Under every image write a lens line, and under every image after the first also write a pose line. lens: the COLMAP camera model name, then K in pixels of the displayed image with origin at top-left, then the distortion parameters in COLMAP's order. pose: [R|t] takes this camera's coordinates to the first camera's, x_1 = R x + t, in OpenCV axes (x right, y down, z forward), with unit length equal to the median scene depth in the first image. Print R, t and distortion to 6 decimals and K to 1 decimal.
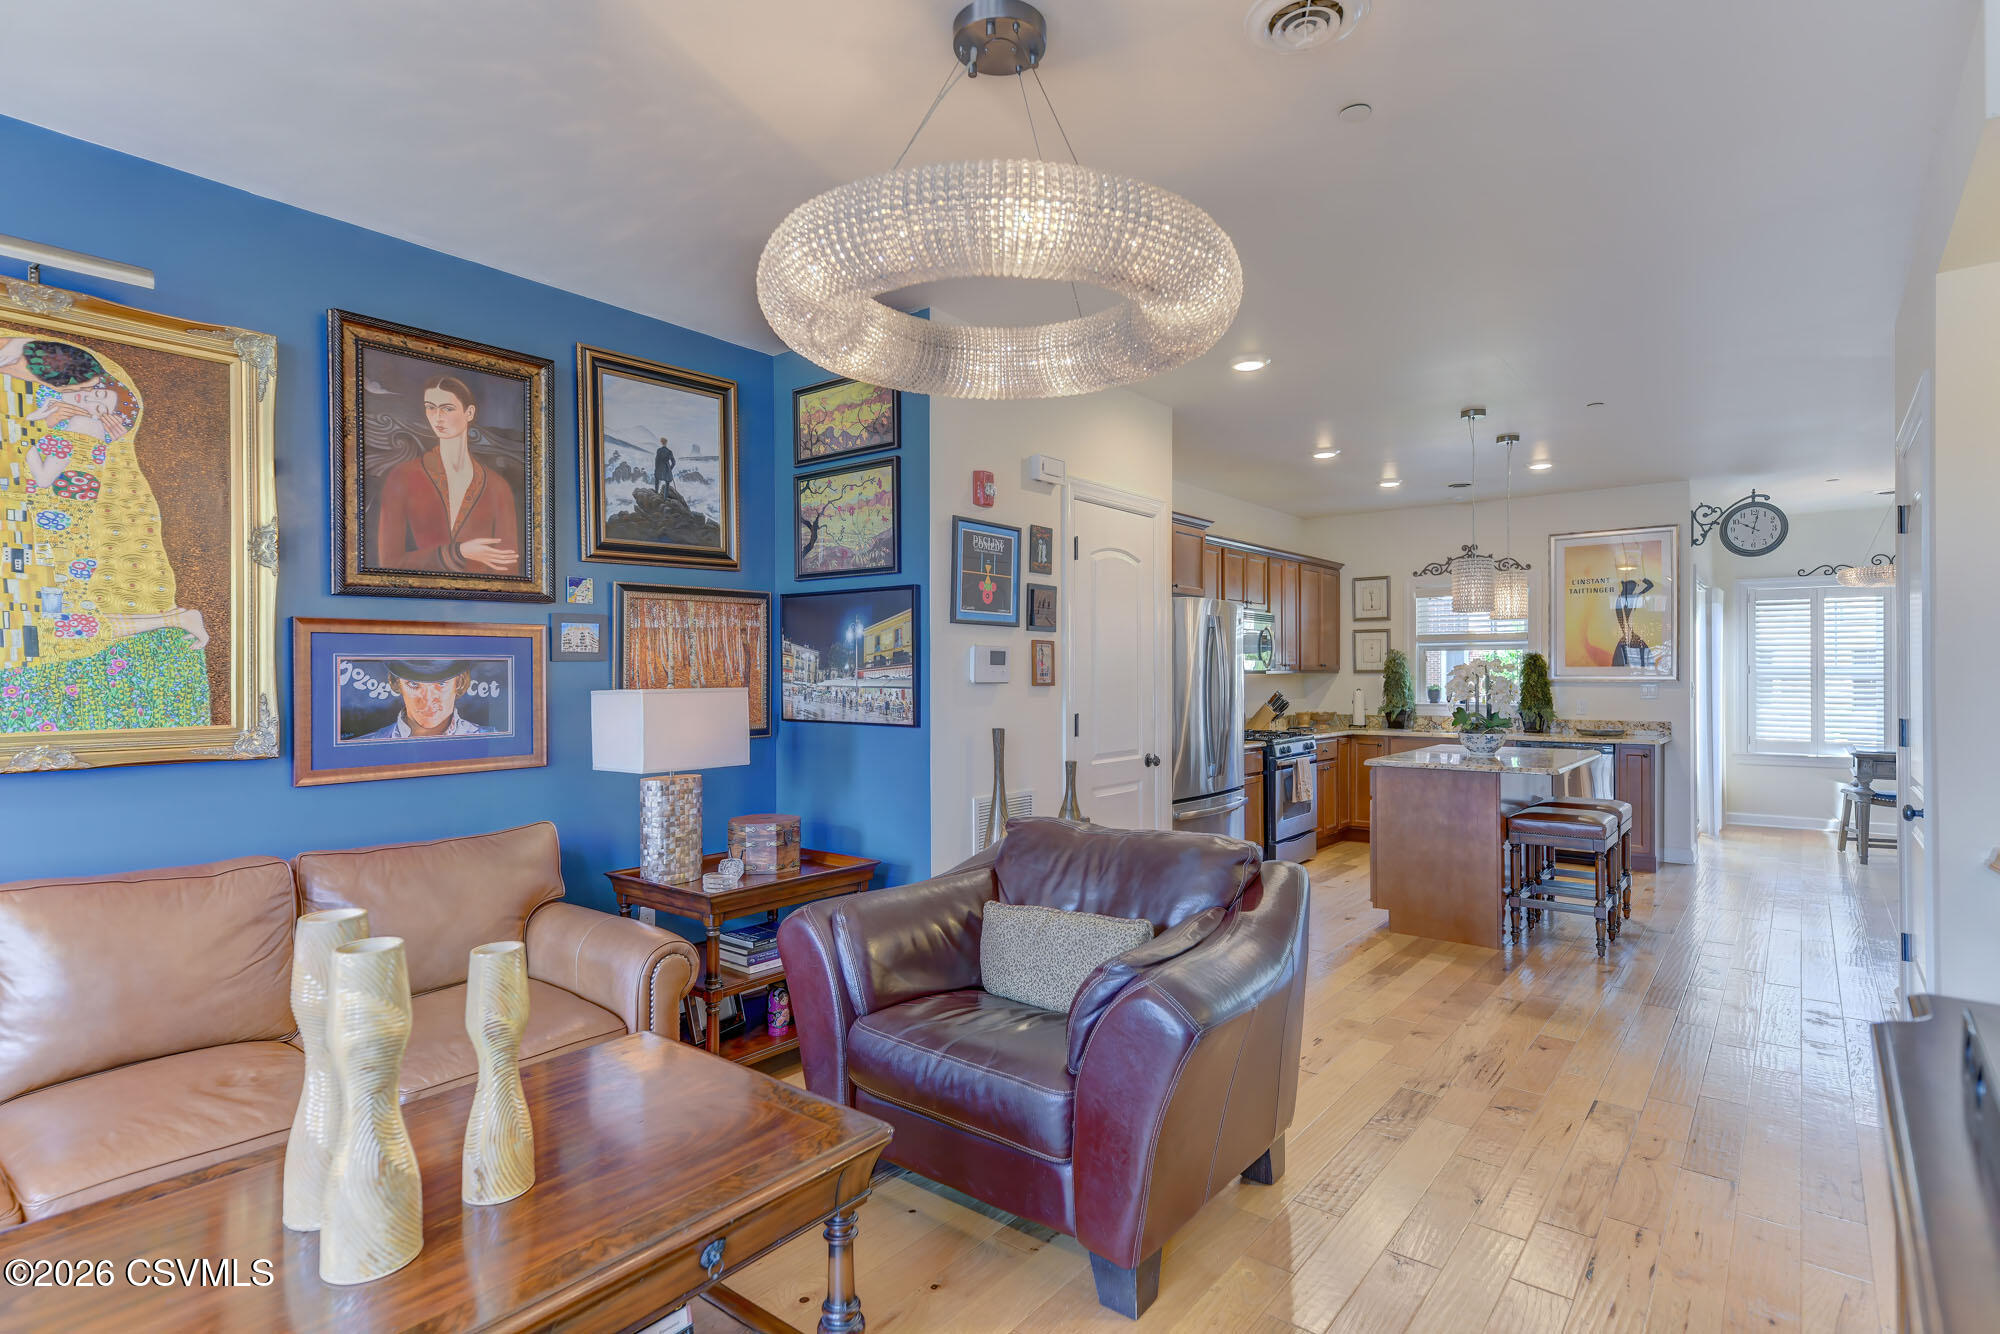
lens RADIAL K [[1006.7, 0, 1011.7], [0, 1006.7, 674.8], [0, 0, 1]] dist [0.012253, -0.001096]
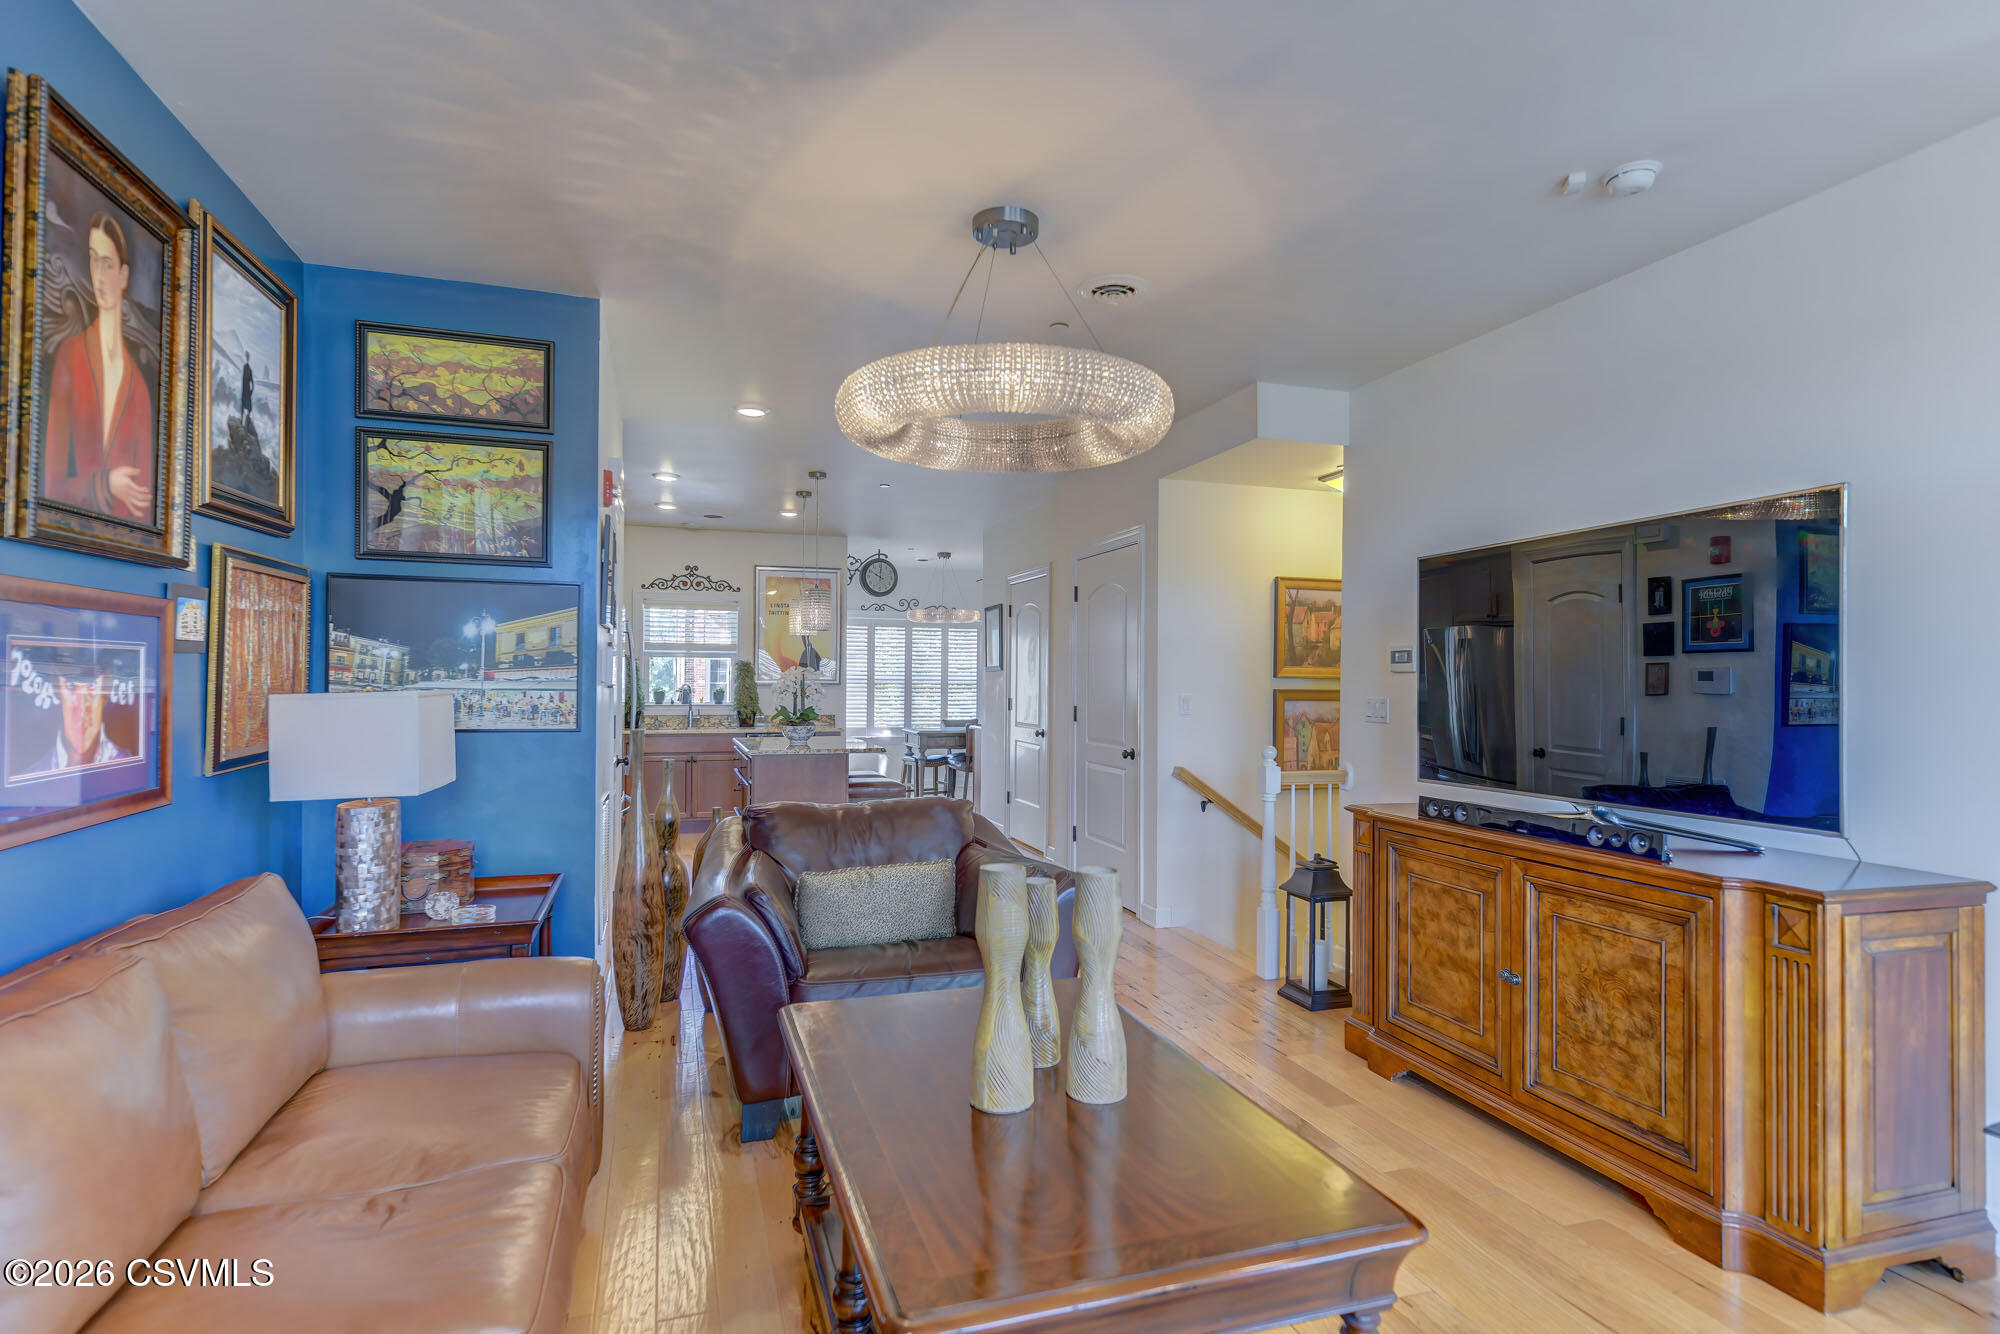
lens RADIAL K [[1006.7, 0, 1014.8], [0, 1006.7, 664.4], [0, 0, 1]] dist [0.012253, -0.001096]
pose [[0.556870, 0.020260, 0.830353, -0.621226], [-0.009846, 0.999793, -0.017791, 0.001263], [-0.830542, 0.001732, 0.556954, 0.117652]]
